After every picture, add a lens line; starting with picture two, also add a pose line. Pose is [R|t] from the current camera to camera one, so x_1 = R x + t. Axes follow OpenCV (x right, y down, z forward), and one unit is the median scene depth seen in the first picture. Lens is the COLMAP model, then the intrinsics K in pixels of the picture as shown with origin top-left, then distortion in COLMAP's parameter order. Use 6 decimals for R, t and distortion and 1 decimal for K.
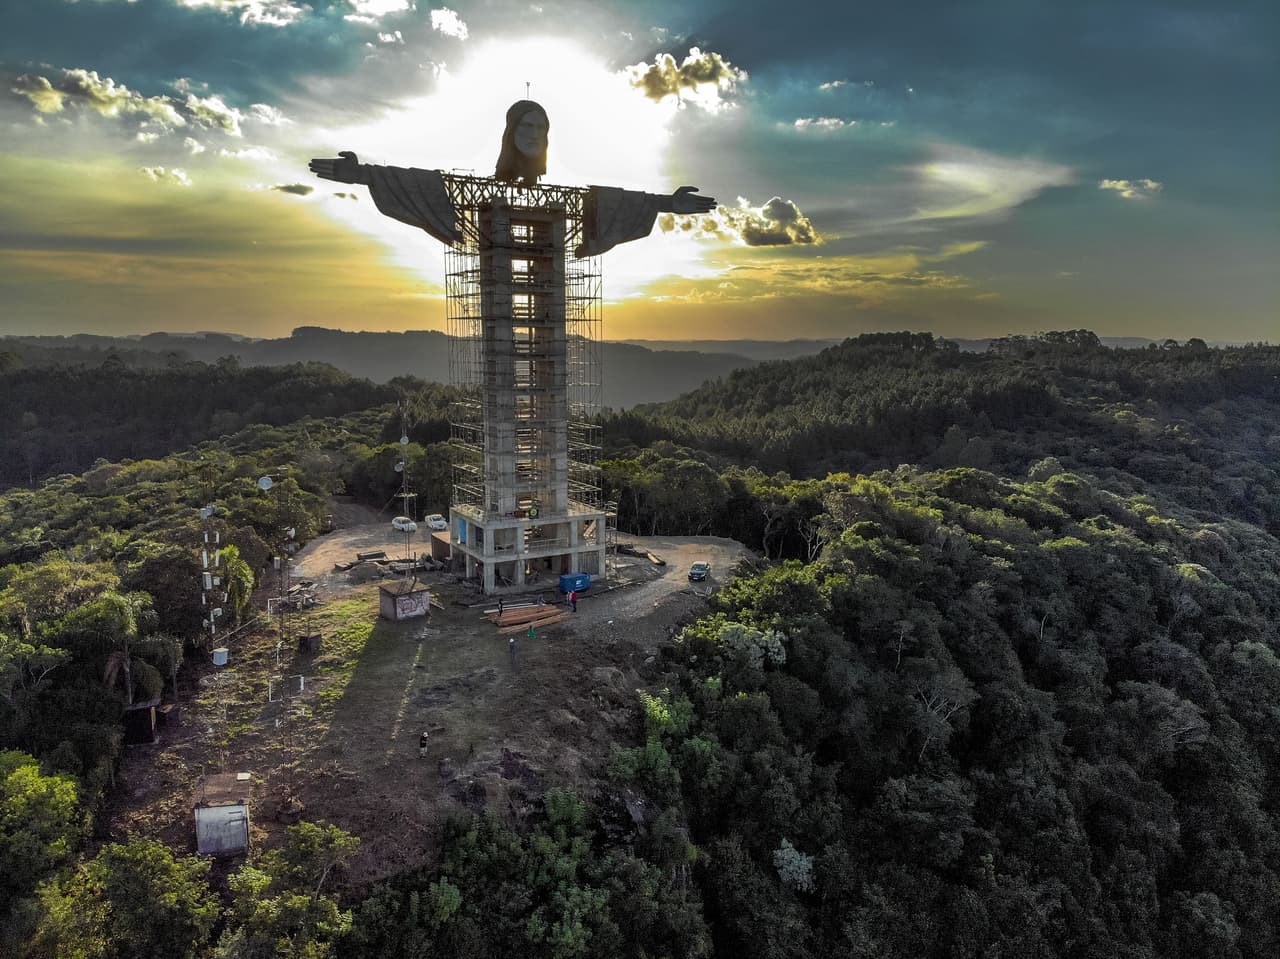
lens RADIAL K [[940.8, 0, 640.0], [0, 940.8, 479.5], [0, 0, 1]] dist [0.145211, -0.319838]
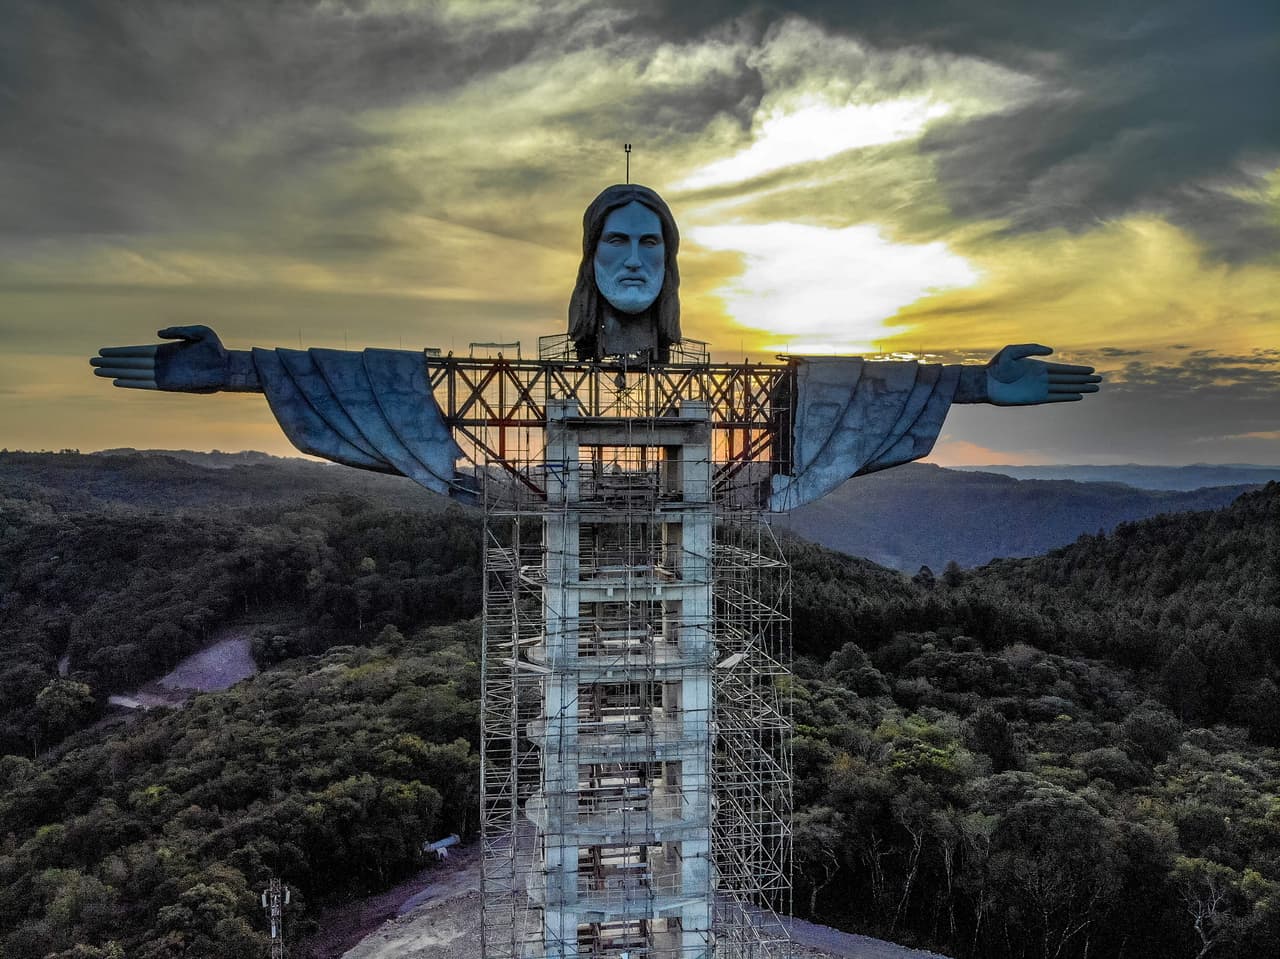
lens RADIAL K [[940.8, 0, 640.0], [0, 940.8, 479.5], [0, 0, 1]] dist [0.145211, -0.319838]
pose [[0.934248, 0.000634, -0.356625, 0.011649], [-0.047918, 0.991154, -0.123768, -0.053187], [0.353391, 0.132719, 0.926013, 0.157071]]
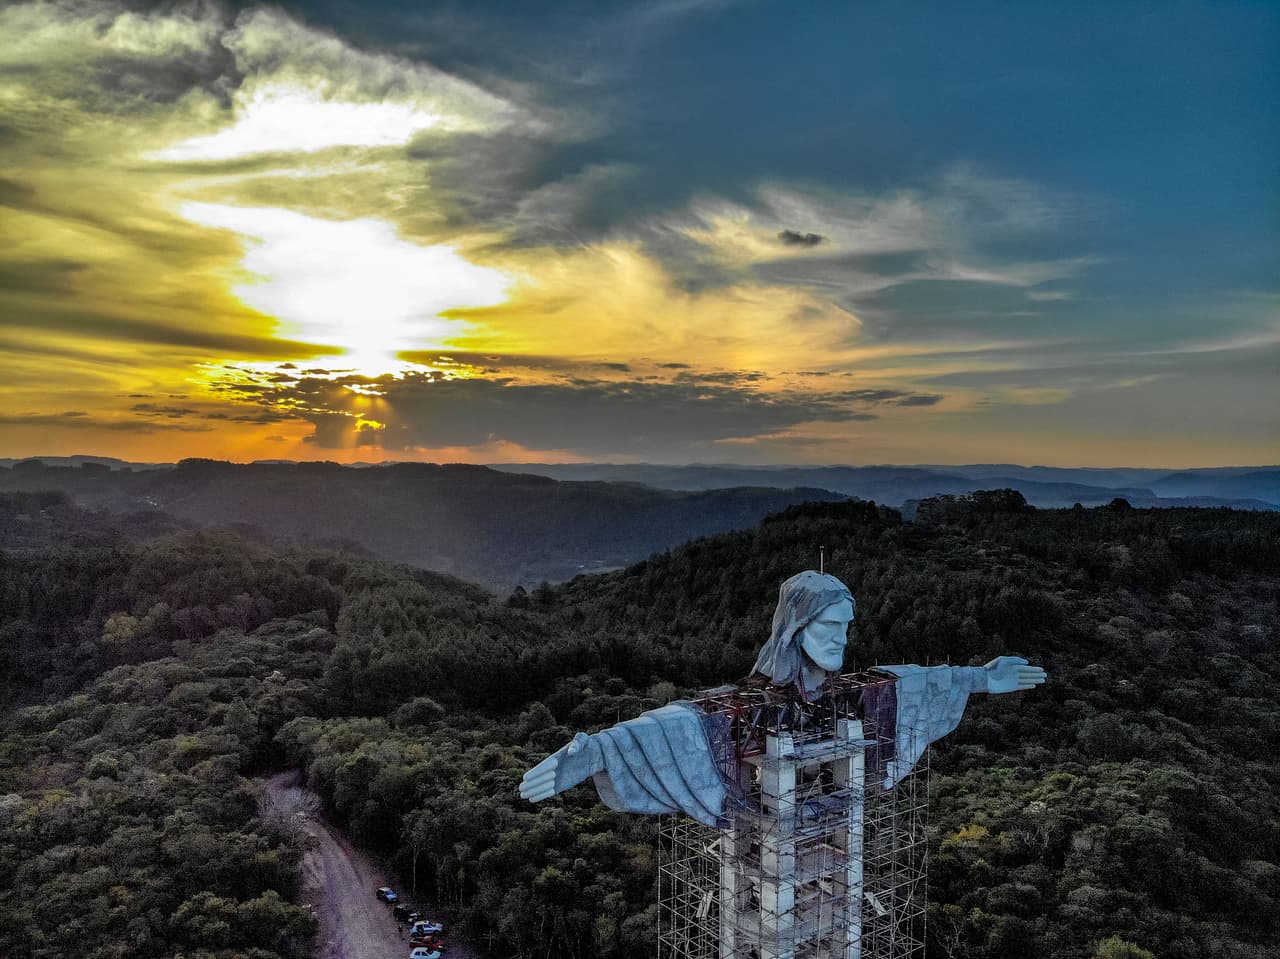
lens RADIAL K [[940.8, 0, 640.0], [0, 940.8, 479.5], [0, 0, 1]] dist [0.145211, -0.319838]
pose [[0.994136, 0.002089, 0.108116, -0.077168], [0.011899, 0.991629, -0.128572, -0.098038], [-0.107480, 0.129104, 0.985789, 0.104130]]
